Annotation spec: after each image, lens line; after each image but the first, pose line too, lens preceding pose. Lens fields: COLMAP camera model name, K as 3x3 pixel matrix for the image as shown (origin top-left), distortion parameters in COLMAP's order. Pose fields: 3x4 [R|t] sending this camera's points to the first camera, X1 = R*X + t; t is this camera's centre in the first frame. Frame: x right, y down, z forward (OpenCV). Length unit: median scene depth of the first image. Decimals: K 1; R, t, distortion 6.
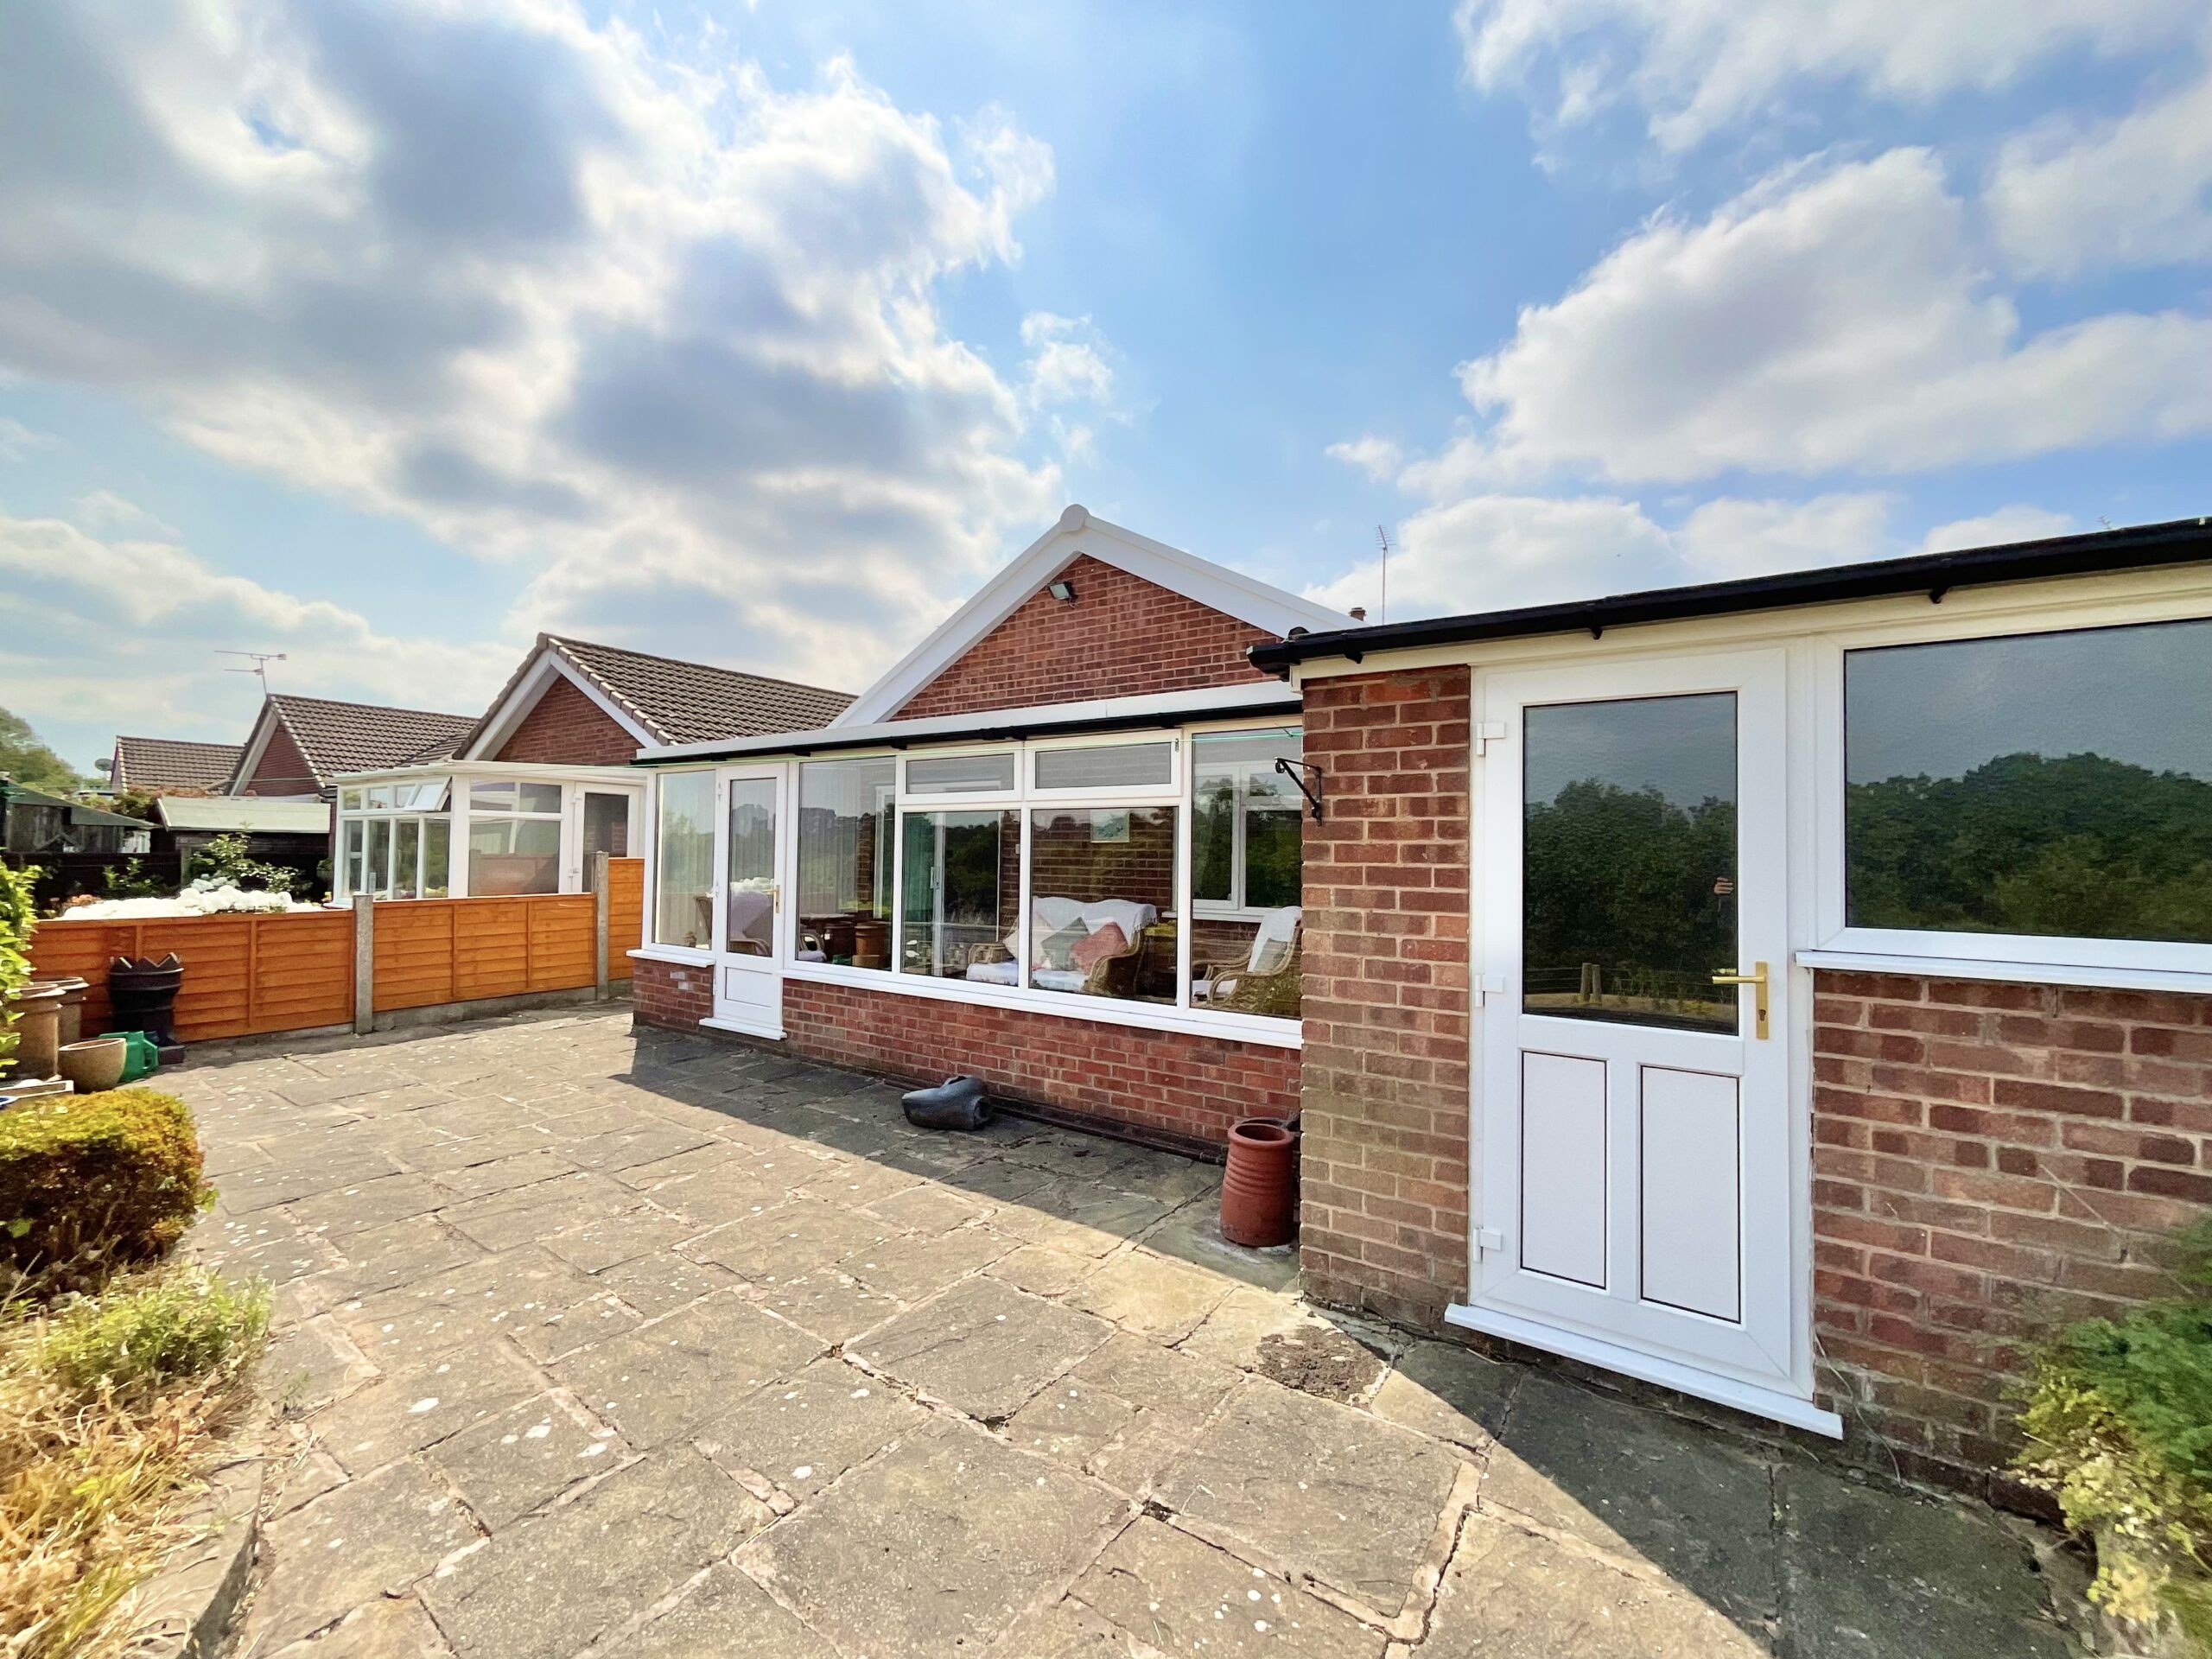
lens RADIAL K [[897.8, 0, 1098.3], [0, 897.8, 818.5], [0, 0, 1]] dist [-0.001374, -0.000223]
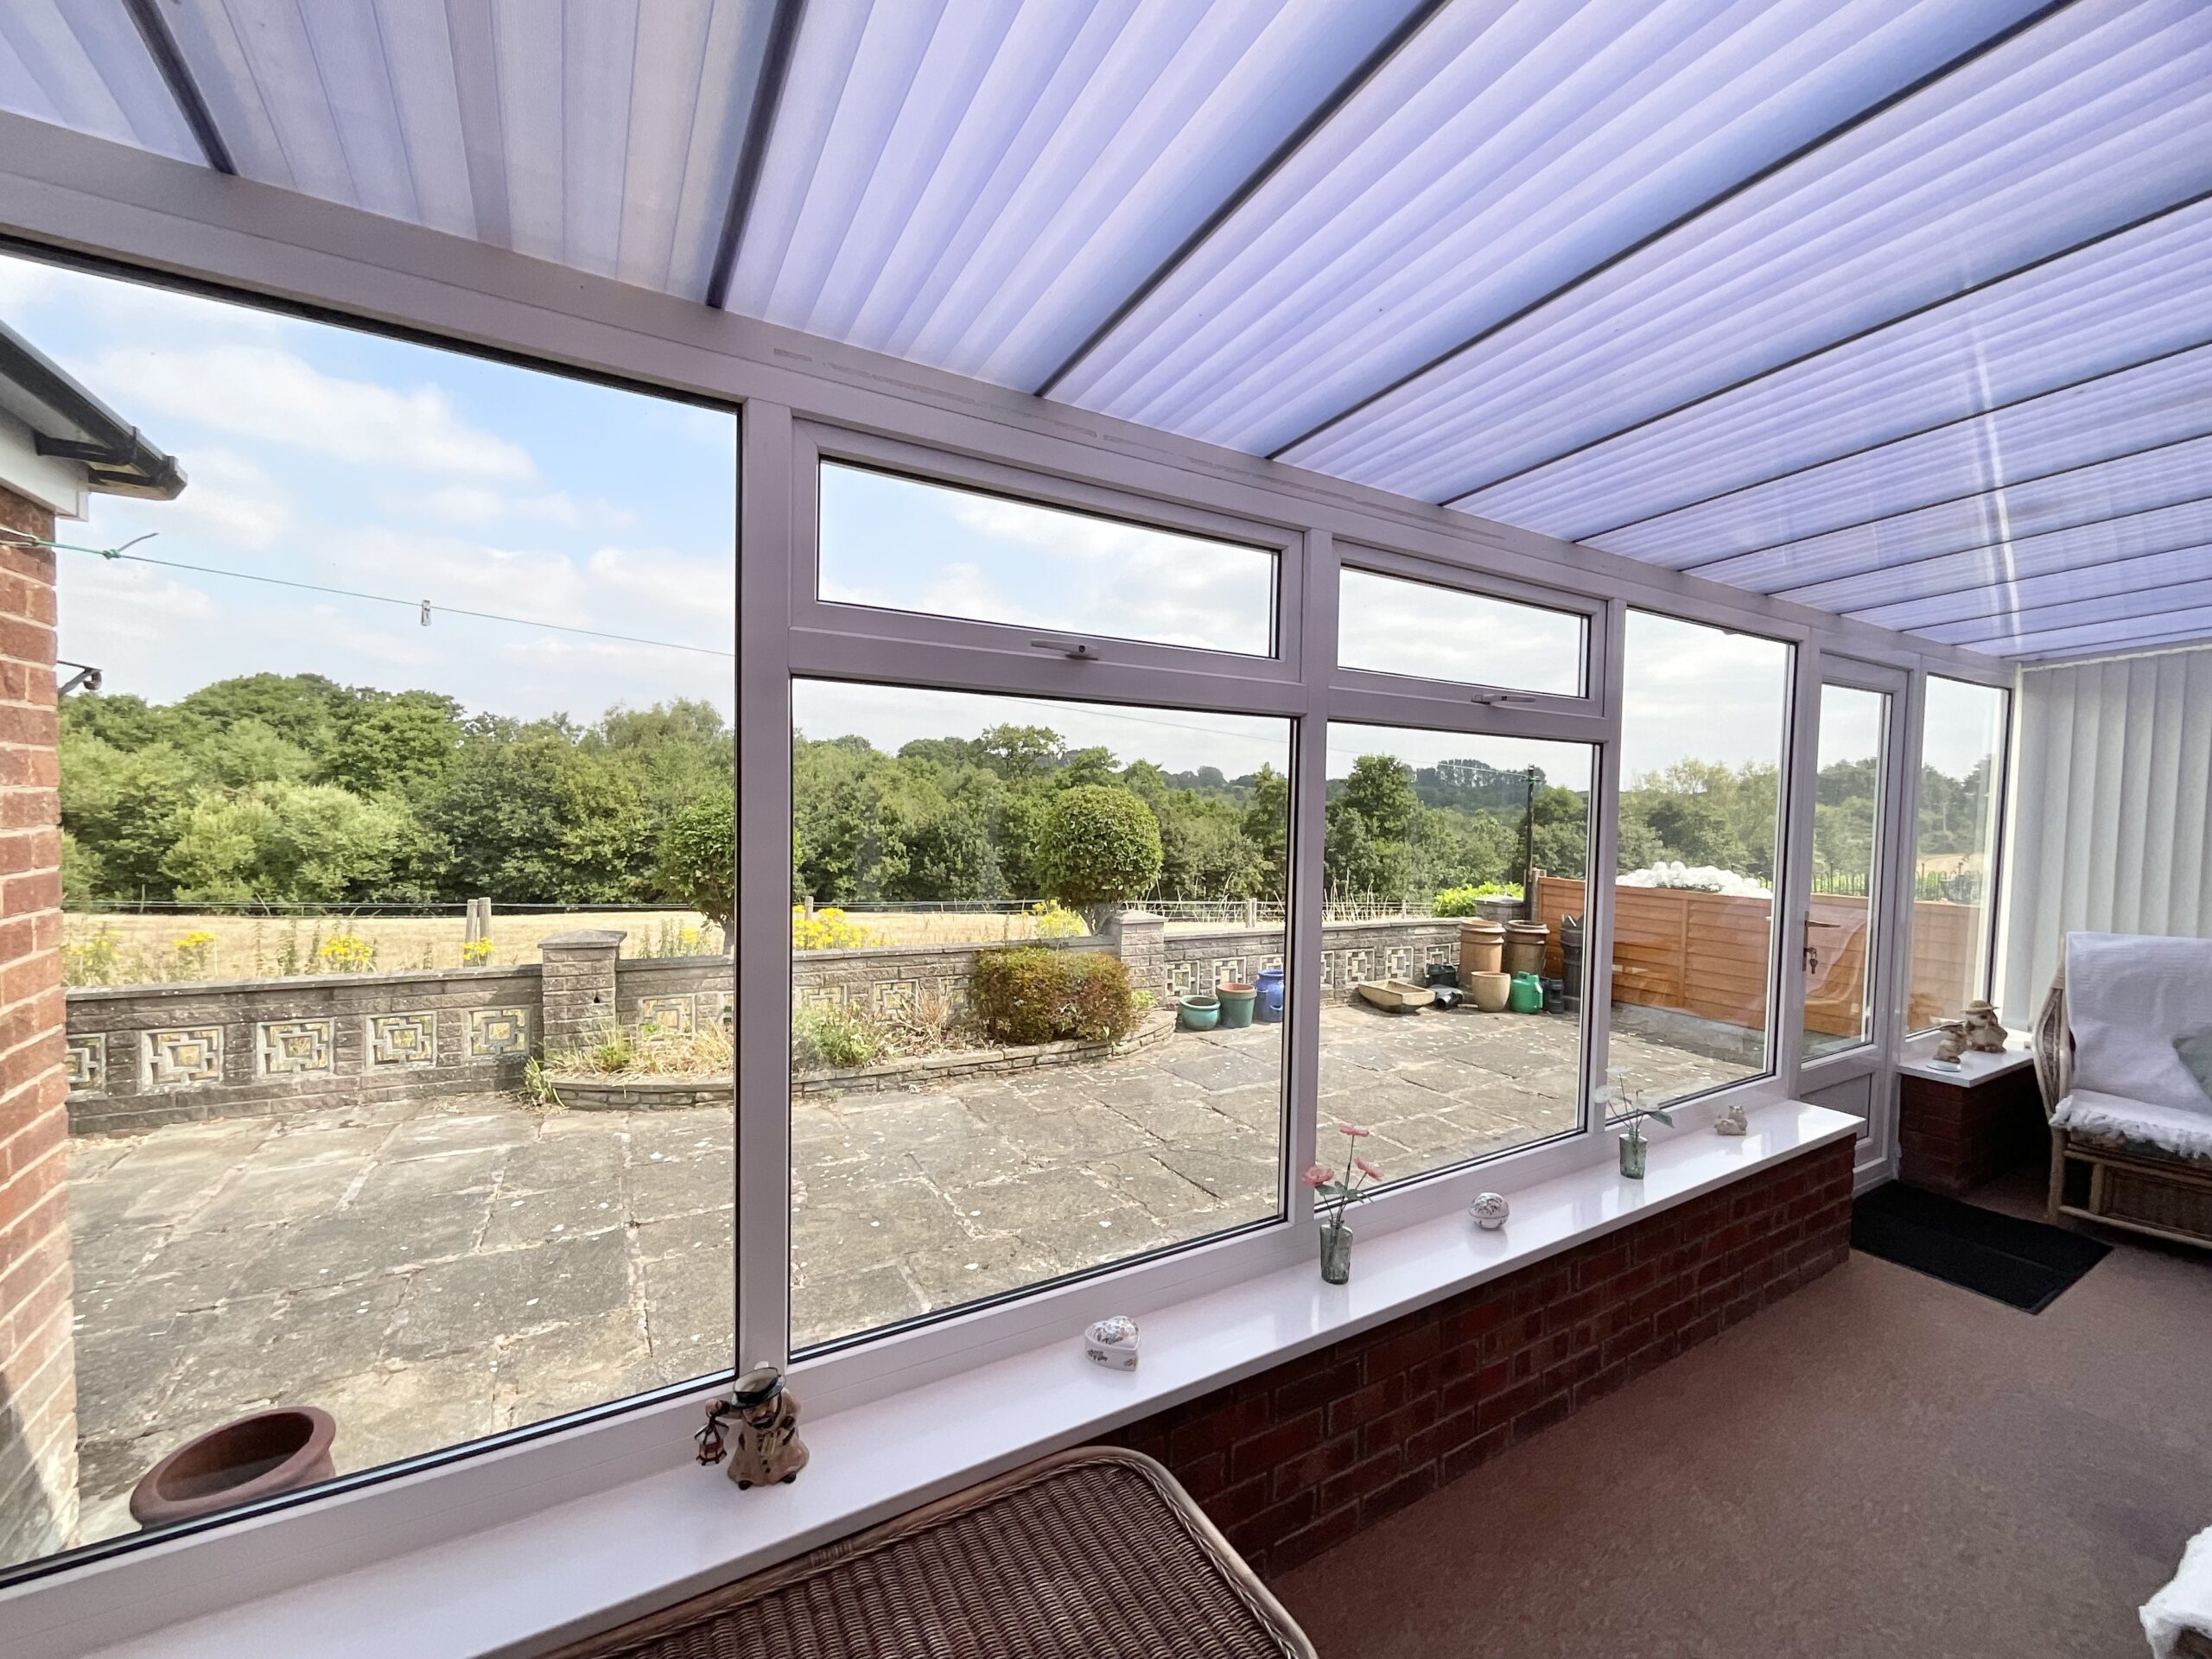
lens RADIAL K [[897.8, 0, 1108.6], [0, 897.8, 833.0], [0, 0, 1]] dist [-0.001374, -0.000223]
pose [[-0.414471, 0.015335, -0.909933, 0.286622], [0.009772, 0.999875, 0.012399, 0.033647], [0.910010, -0.003753, -0.414569, 1.138088]]
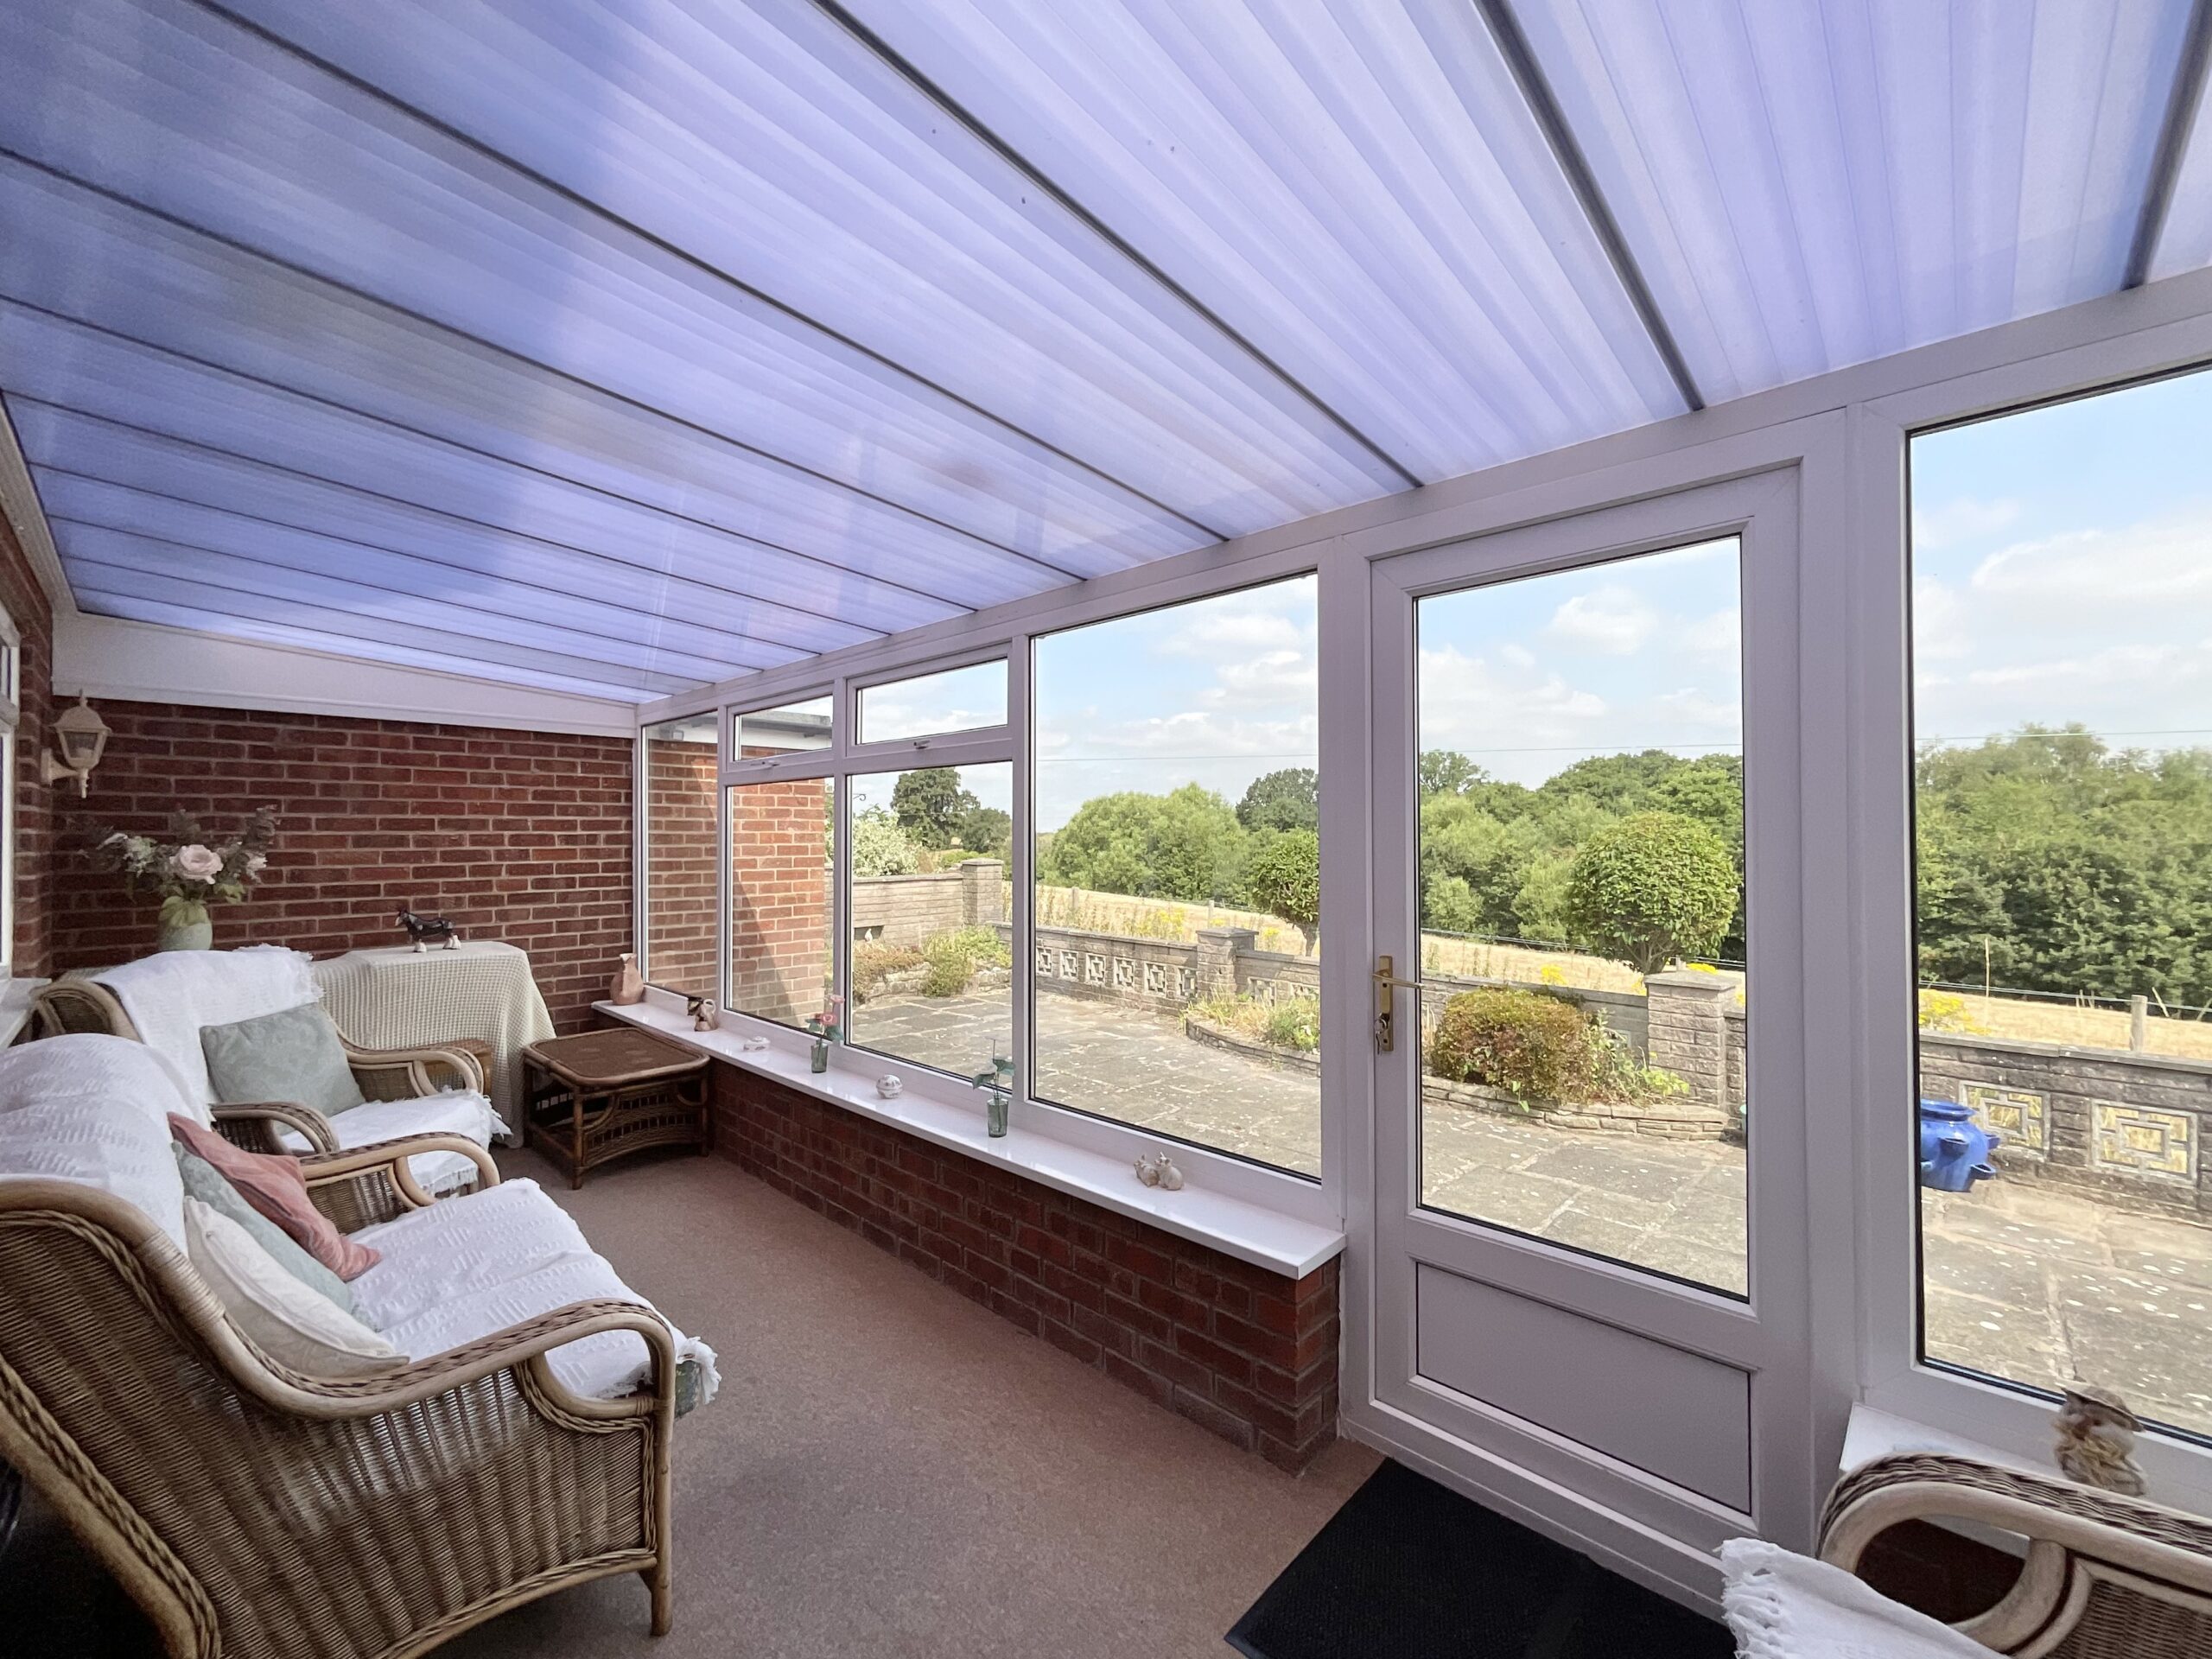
lens RADIAL K [[897.8, 0, 1105.8], [0, 897.8, 832.2], [0, 0, 1]] dist [-0.001374, -0.000223]
pose [[-0.987934, -0.008911, 0.154618, -0.398002], [-0.016682, 0.998658, -0.049034, 0.066534], [-0.153973, -0.051021, -0.986757, 1.723177]]
